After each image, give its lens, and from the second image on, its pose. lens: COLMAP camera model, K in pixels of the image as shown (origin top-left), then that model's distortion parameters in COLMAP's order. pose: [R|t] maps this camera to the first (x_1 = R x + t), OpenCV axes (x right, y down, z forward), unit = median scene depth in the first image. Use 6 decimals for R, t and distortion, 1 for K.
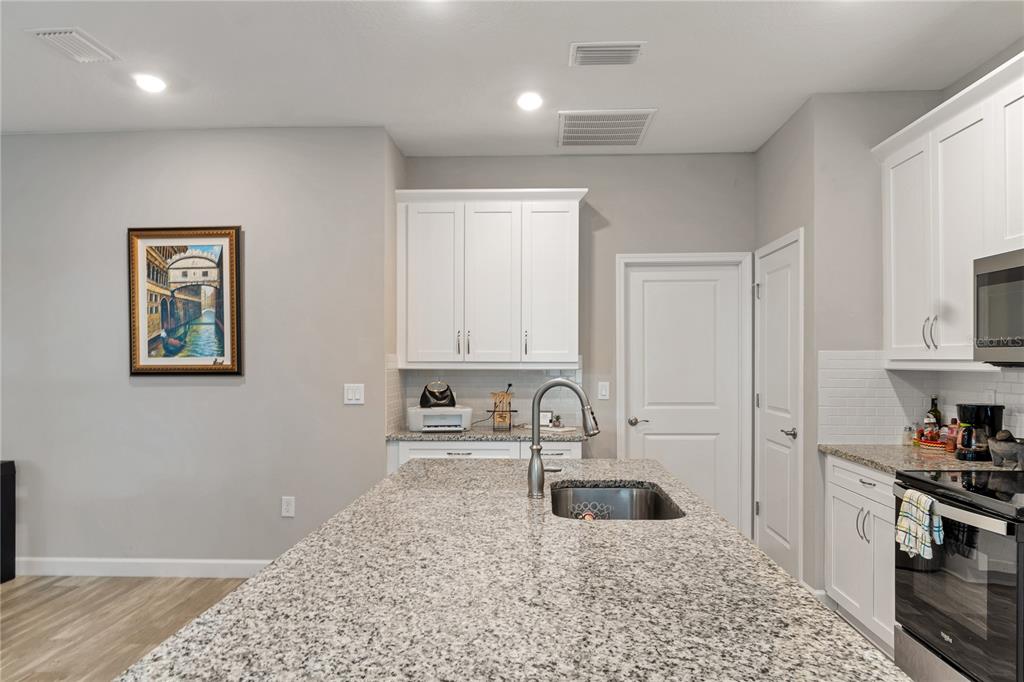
lens RADIAL K [[717.5, 0, 512.4], [0, 717.5, 356.3], [0, 0, 1]] dist [-0.005986, -0.000886]
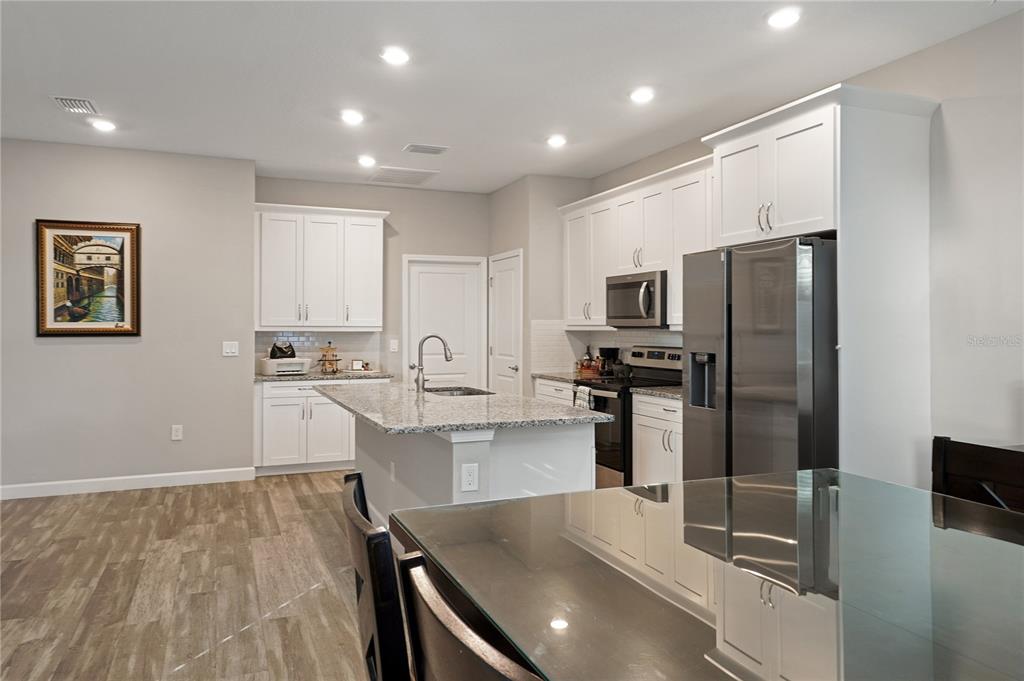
lens RADIAL K [[710.5, 0, 511.8], [0, 710.5, 310.6], [0, 0, 1]] dist [0.002458, 0.000647]
pose [[0.905891, 0.011160, 0.423364, -0.308444], [-0.003839, 0.999828, -0.018141, 0.000904], [-0.423494, 0.014809, 0.905778, -0.486629]]
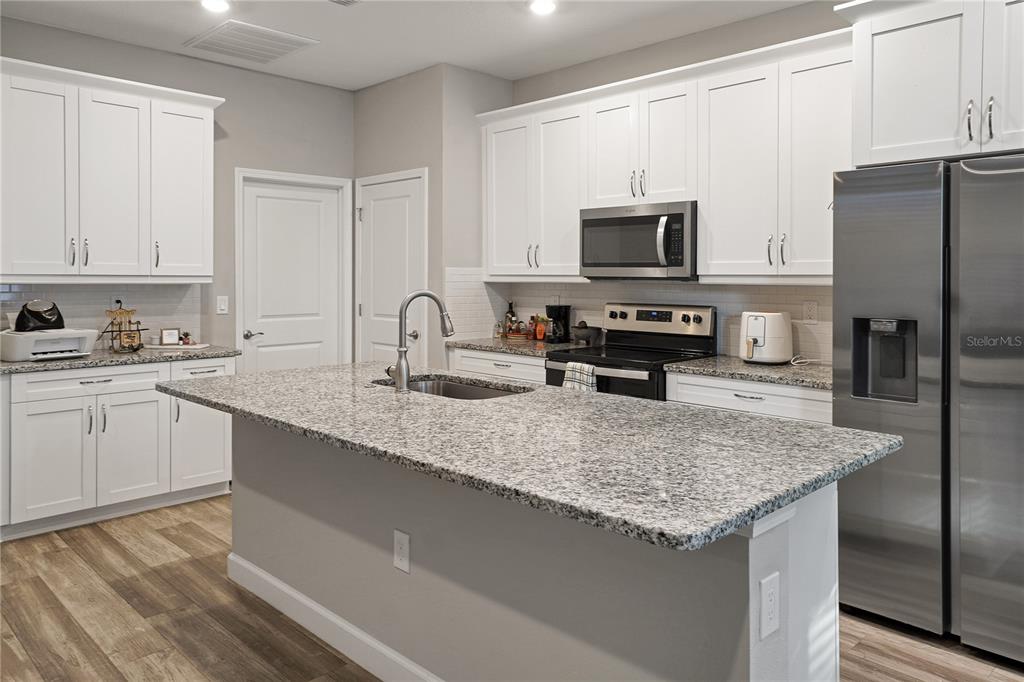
lens RADIAL K [[721.5, 0, 511.7], [0, 721.5, 277.2], [0, 0, 1]] dist [0.005786, 0.002089]
pose [[0.675993, 0.002245, 0.736905, -0.374159], [-0.008493, 0.999953, 0.004744, 0.001910], [-0.736860, -0.009465, 0.675980, 0.045350]]
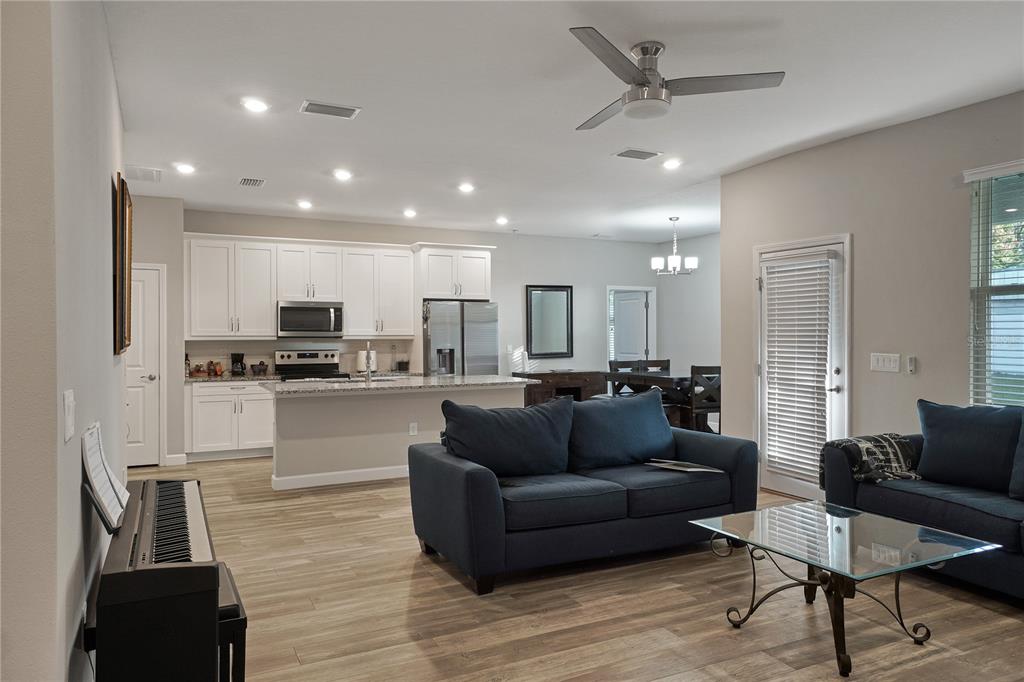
lens RADIAL K [[684.3, 0, 512.0], [0, 684.3, 341.0], [0, 0, 1]] dist [0.000910, 0.000500]
pose [[-0.490310, -0.006642, 0.871523, -1.418051], [-0.003436, 0.999978, 0.005688, 0.004310], [-0.871541, -0.000205, -0.490322, 0.982300]]
